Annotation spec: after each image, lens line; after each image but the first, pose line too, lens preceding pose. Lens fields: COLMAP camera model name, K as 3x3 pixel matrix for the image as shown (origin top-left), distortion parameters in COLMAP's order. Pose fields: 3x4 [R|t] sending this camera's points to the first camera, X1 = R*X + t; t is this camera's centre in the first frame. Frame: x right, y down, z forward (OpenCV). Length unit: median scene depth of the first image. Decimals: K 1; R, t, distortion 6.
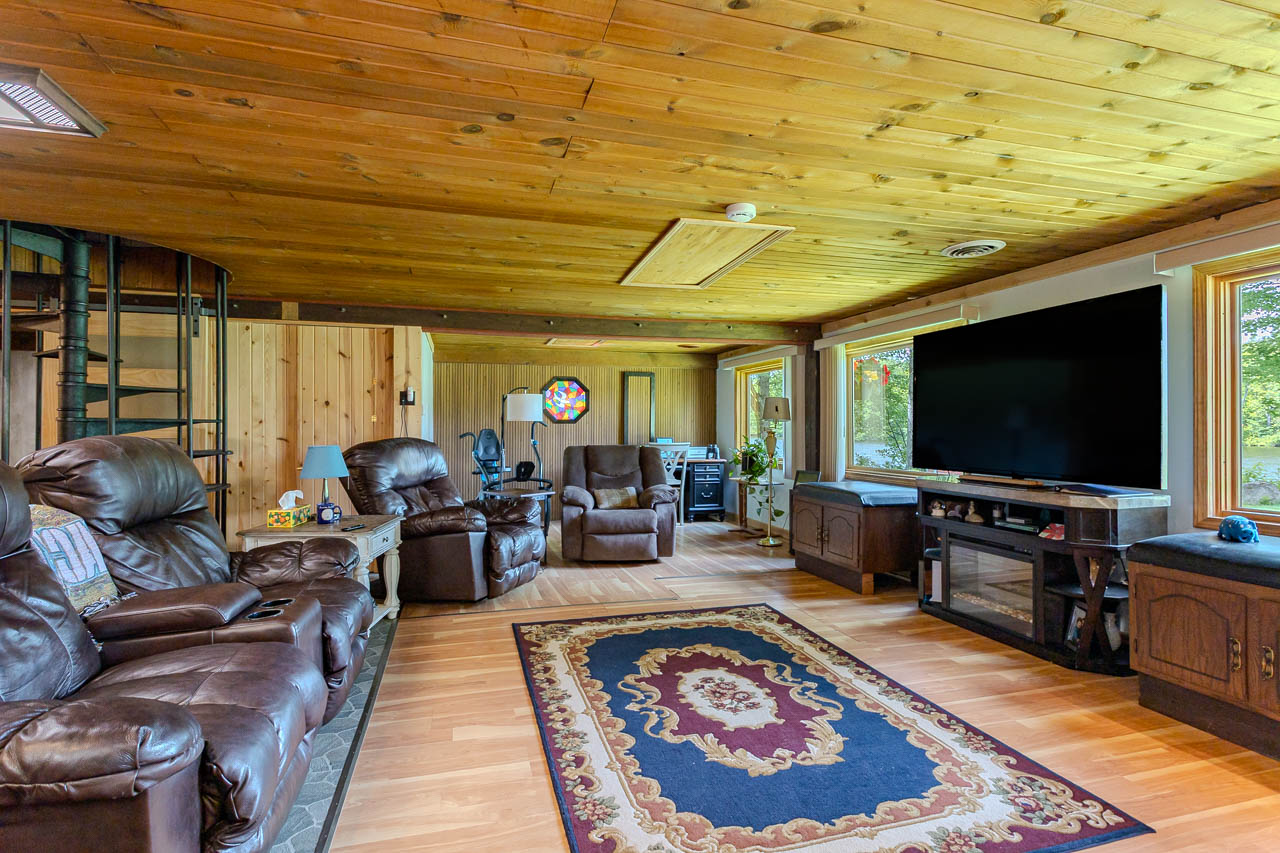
lens RADIAL K [[607.1, 0, 638.9], [0, 607.1, 425.3], [0, 0, 1]] dist [0.001235, 0.001811]
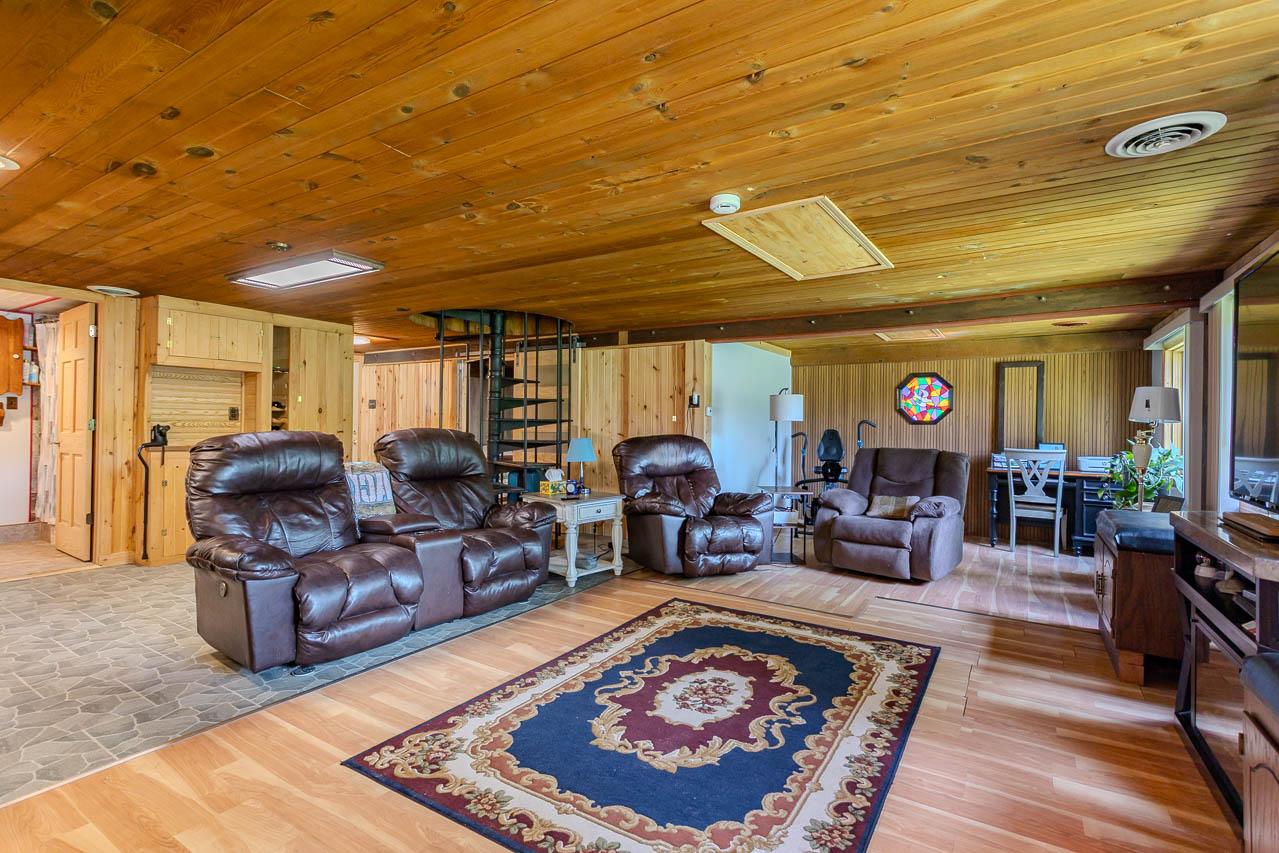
lens RADIAL K [[606.6, 0, 643.5], [0, 606.6, 428.4], [0, 0, 1]] dist [0.001235, 0.001811]
pose [[0.672311, 0.009962, -0.740201, 0.634384], [-0.008427, 0.999948, 0.005803, 0.002005], [0.740221, 0.002336, 0.672360, 0.201169]]
